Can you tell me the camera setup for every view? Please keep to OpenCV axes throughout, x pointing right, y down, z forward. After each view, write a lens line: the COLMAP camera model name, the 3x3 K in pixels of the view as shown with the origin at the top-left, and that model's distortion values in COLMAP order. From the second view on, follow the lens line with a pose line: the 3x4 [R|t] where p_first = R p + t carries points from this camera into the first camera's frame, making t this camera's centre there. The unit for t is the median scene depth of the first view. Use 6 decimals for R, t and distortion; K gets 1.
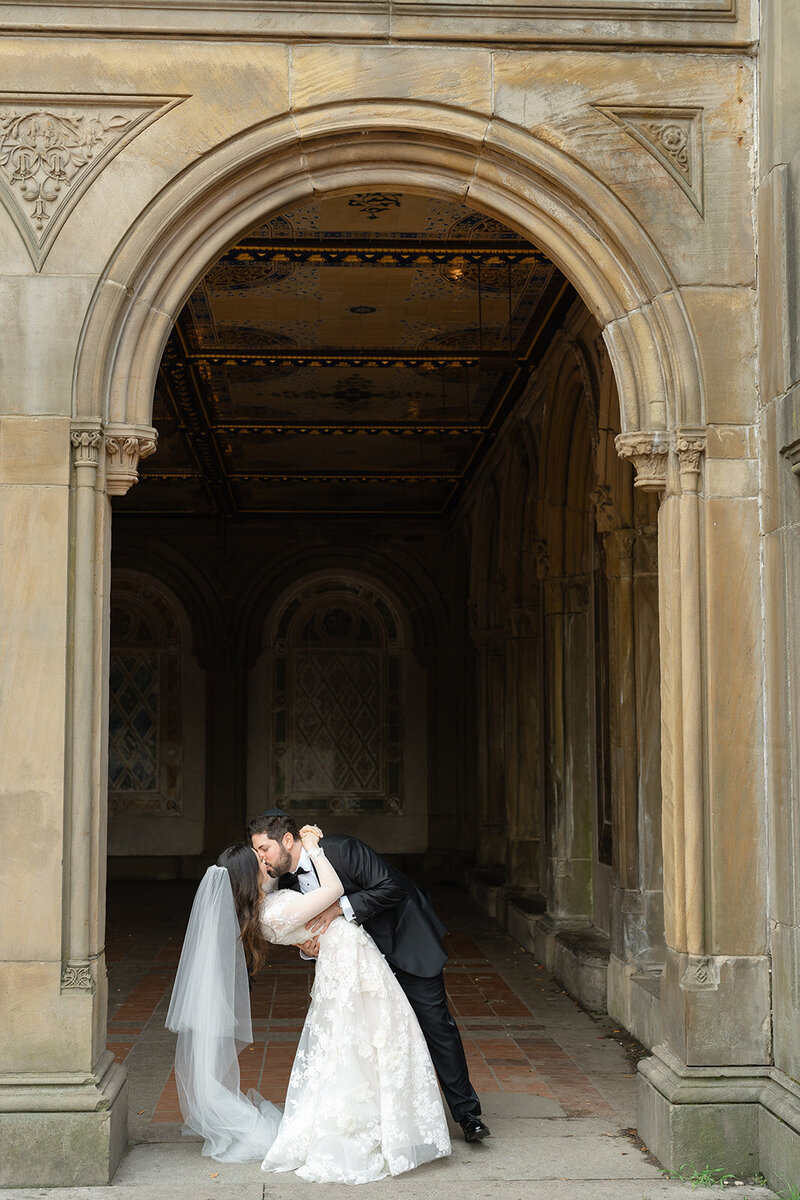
lens RADIAL K [[1758.4, 0, 400.5], [0, 1758.4, 600.2], [0, 0, 1]] dist [0.039384, 0.000000]
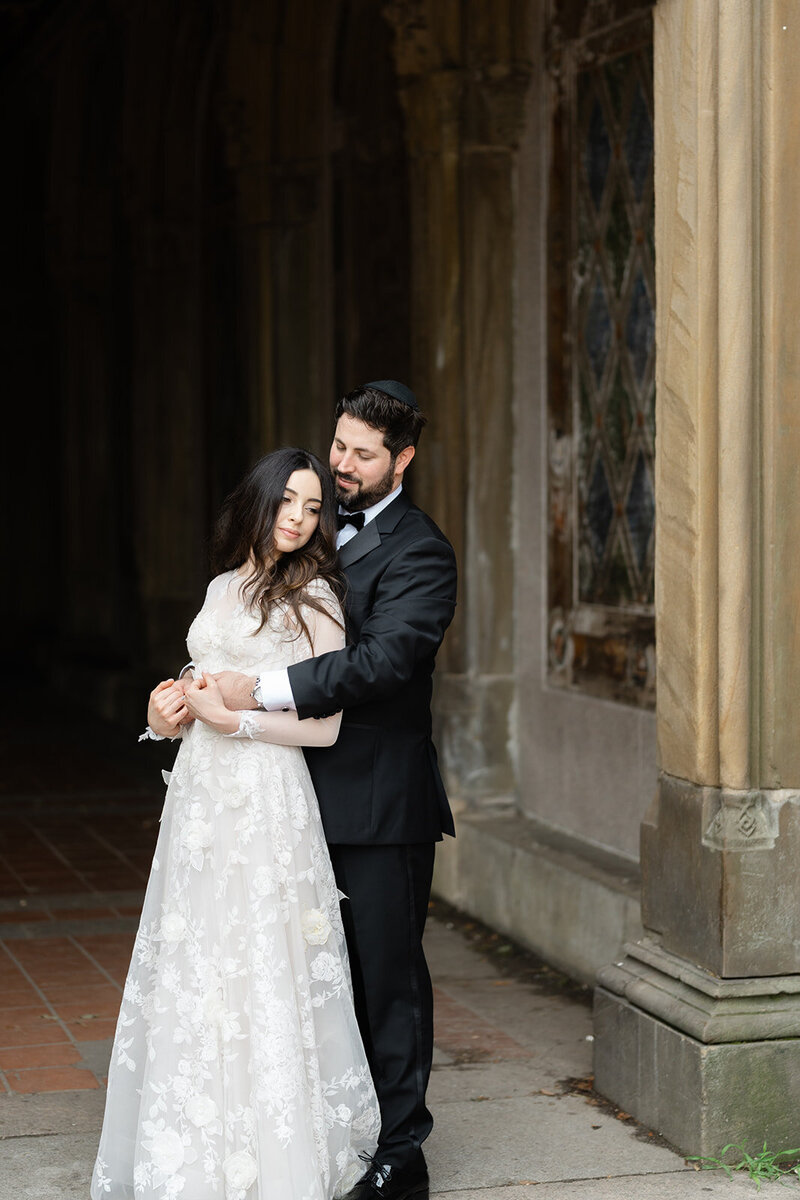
lens RADIAL K [[2559.1, 0, 399.3], [0, 2559.1, 601.4], [0, 0, 1]] dist [0.015894, 0.000000]
pose [[0.971978, -0.012531, 0.234738, -0.133358], [-0.019627, 0.990765, 0.134160, 0.030347], [-0.234251, -0.135008, 0.962756, 0.229113]]
